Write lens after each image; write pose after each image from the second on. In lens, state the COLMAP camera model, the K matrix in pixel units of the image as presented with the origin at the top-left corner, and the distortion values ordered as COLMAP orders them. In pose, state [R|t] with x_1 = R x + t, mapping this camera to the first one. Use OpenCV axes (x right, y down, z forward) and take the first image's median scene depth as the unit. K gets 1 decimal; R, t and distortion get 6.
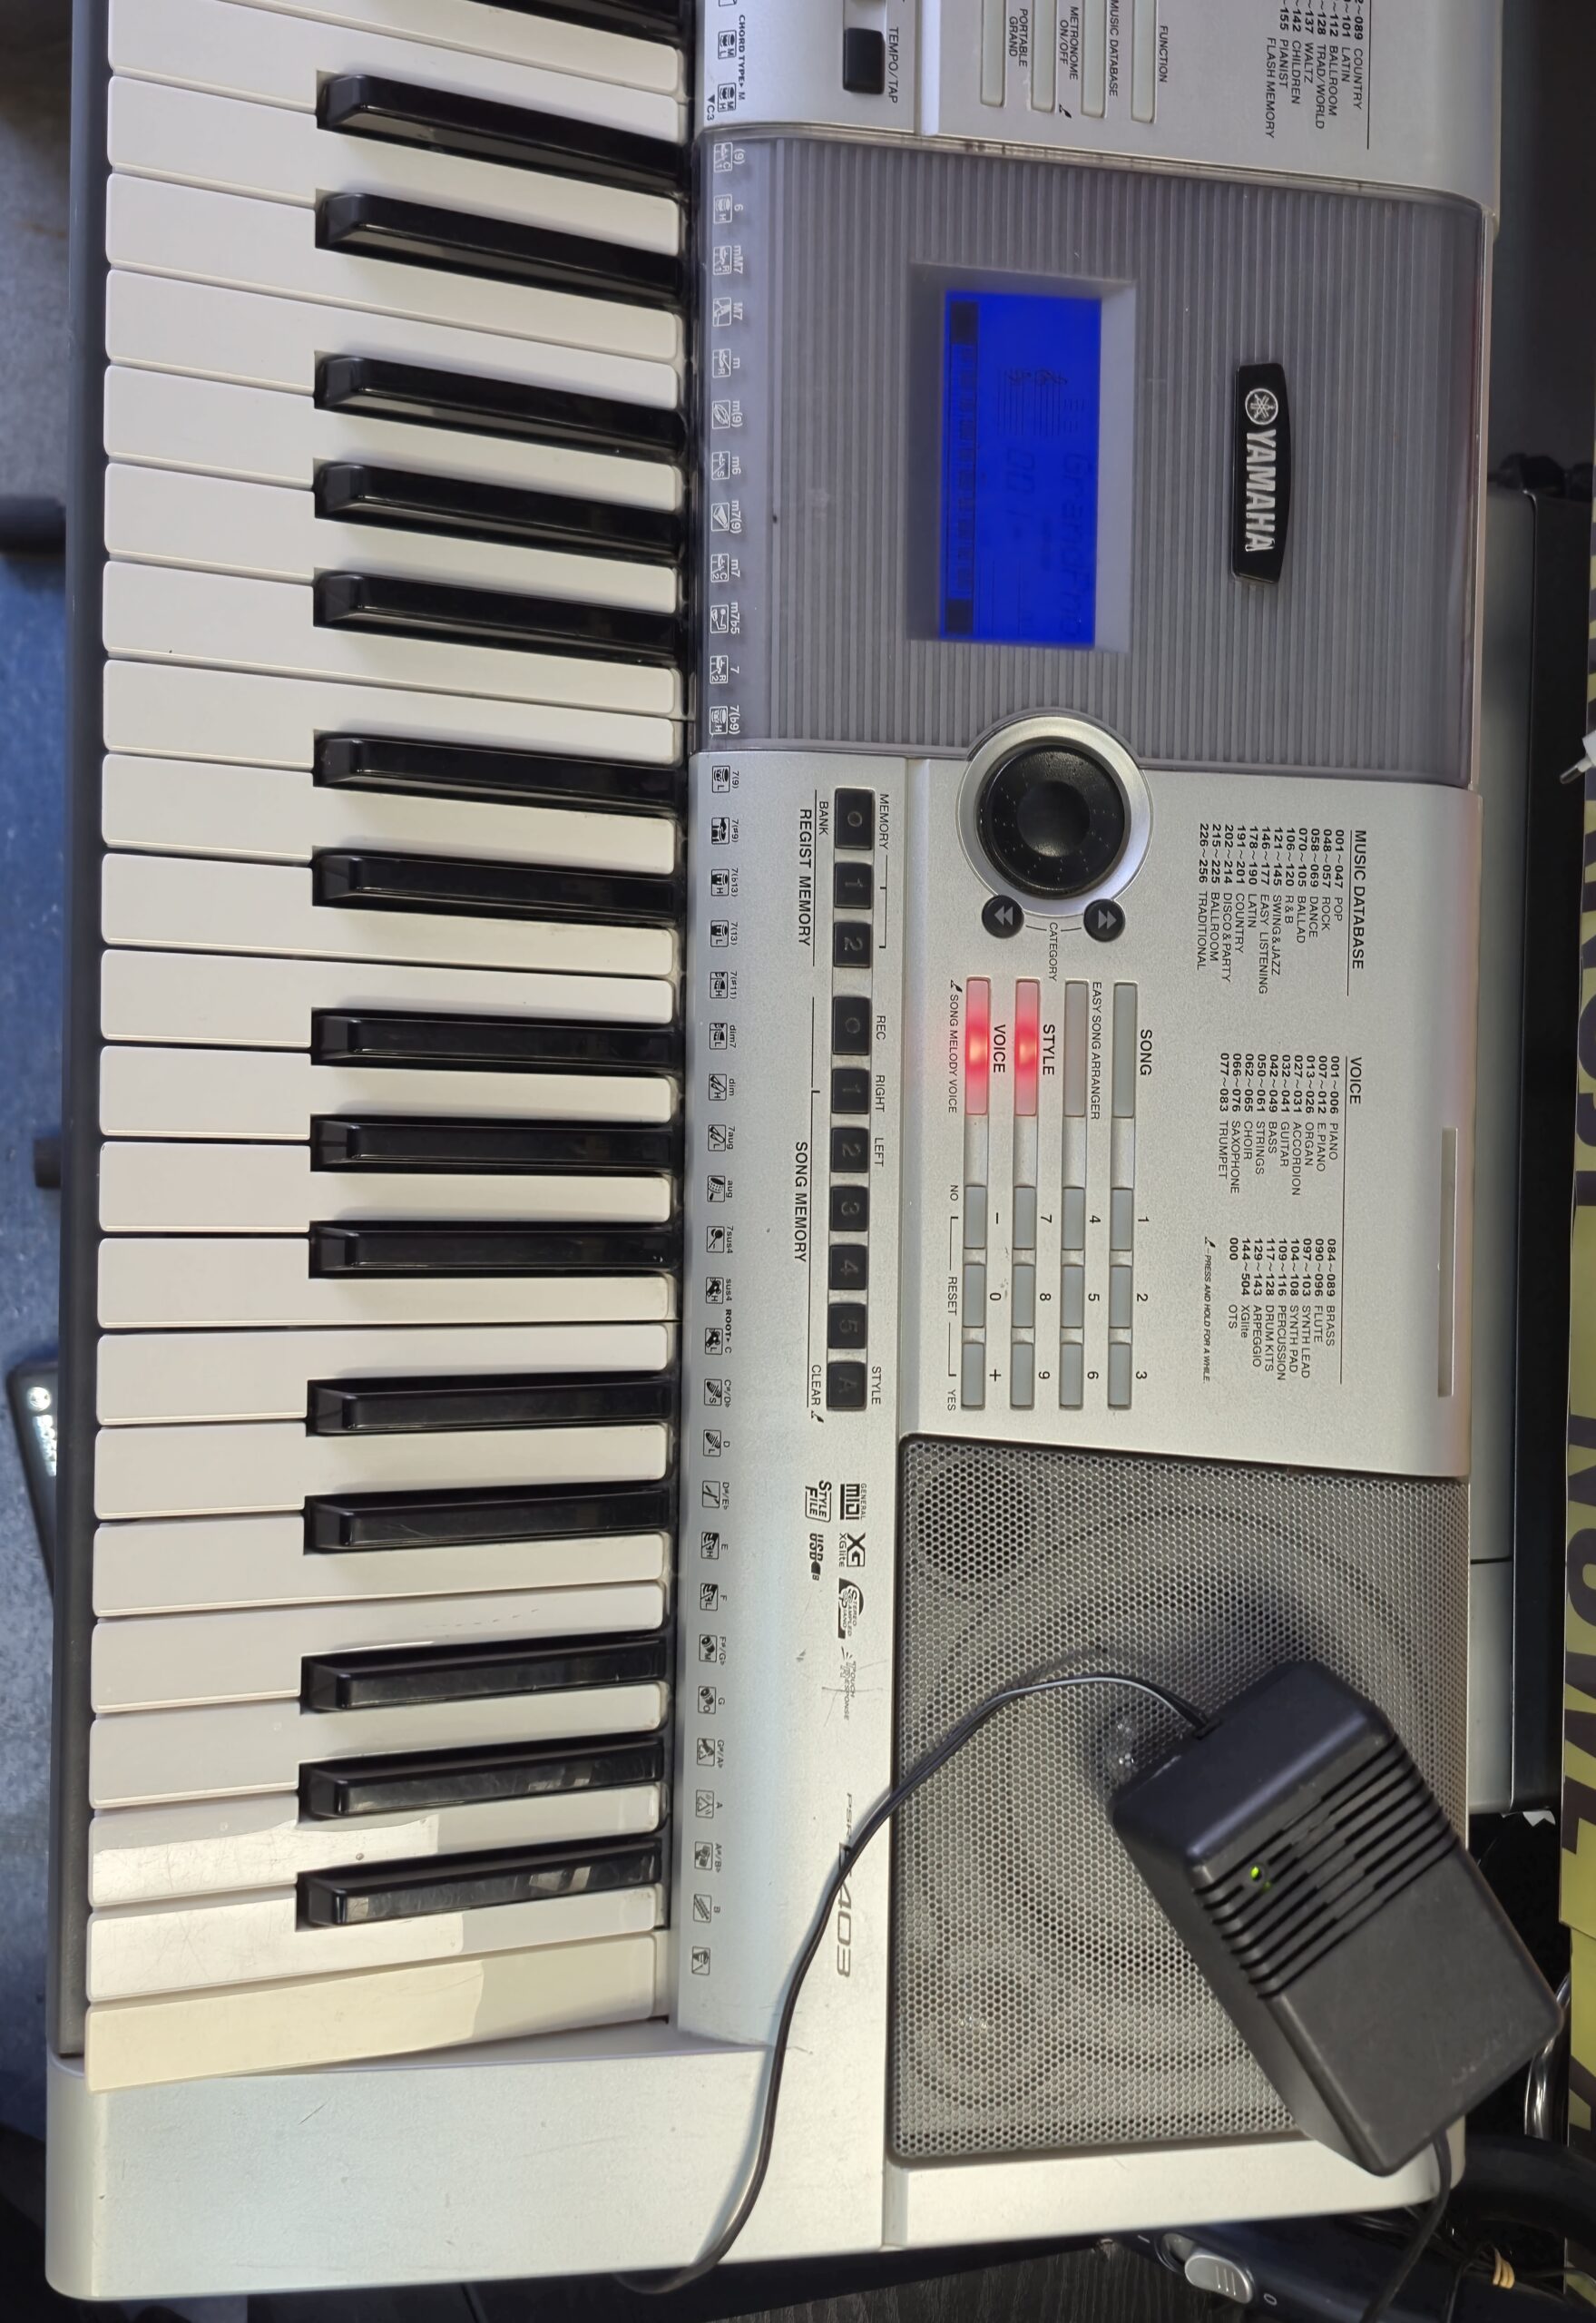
lens RADIAL K [[2821.7, 0, 932.8], [0, 2821.7, 1163.1], [0, 0, 1]] dist [0.238286, -0.720383]
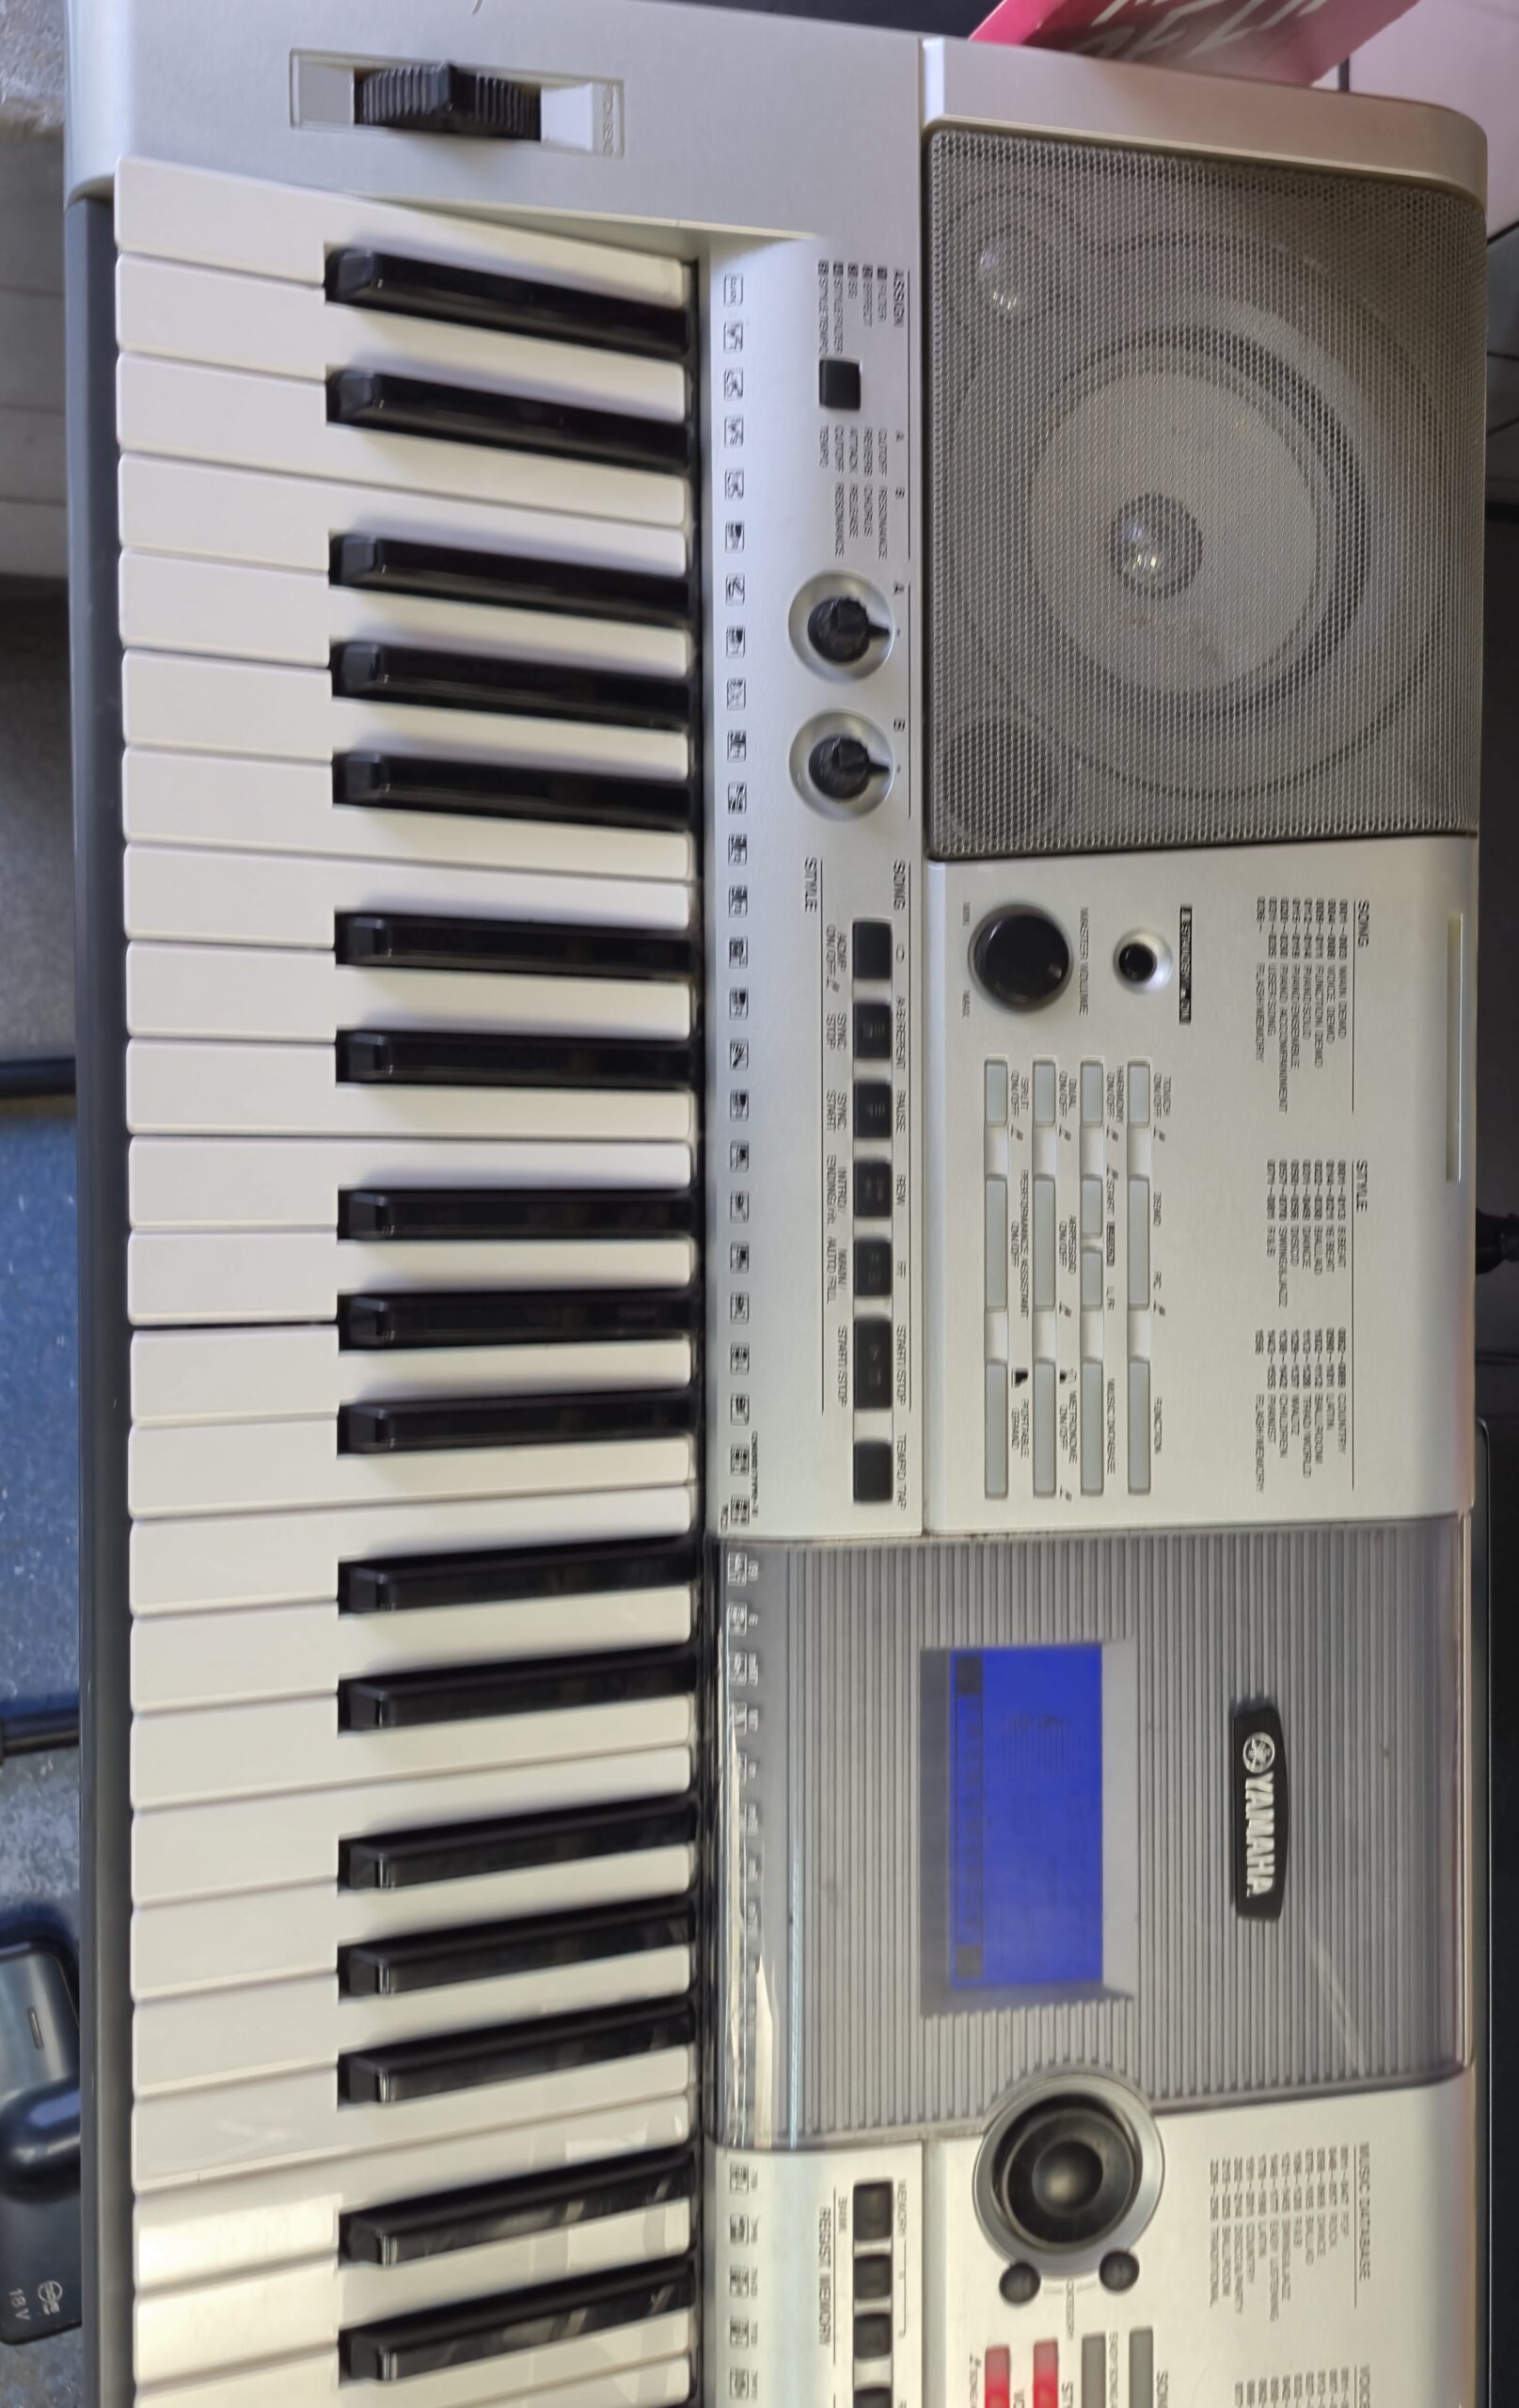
lens RADIAL K [[2761.1, 0, 1075.9], [0, 2761.1, 1201.2], [0, 0, 1]] dist [0.135850, -0.283383]
pose [[0.998862, -0.017702, 0.044293, 0.006993], [0.017423, 0.999826, 0.006676, -0.467298], [-0.044404, -0.005897, 0.998996, -0.006702]]
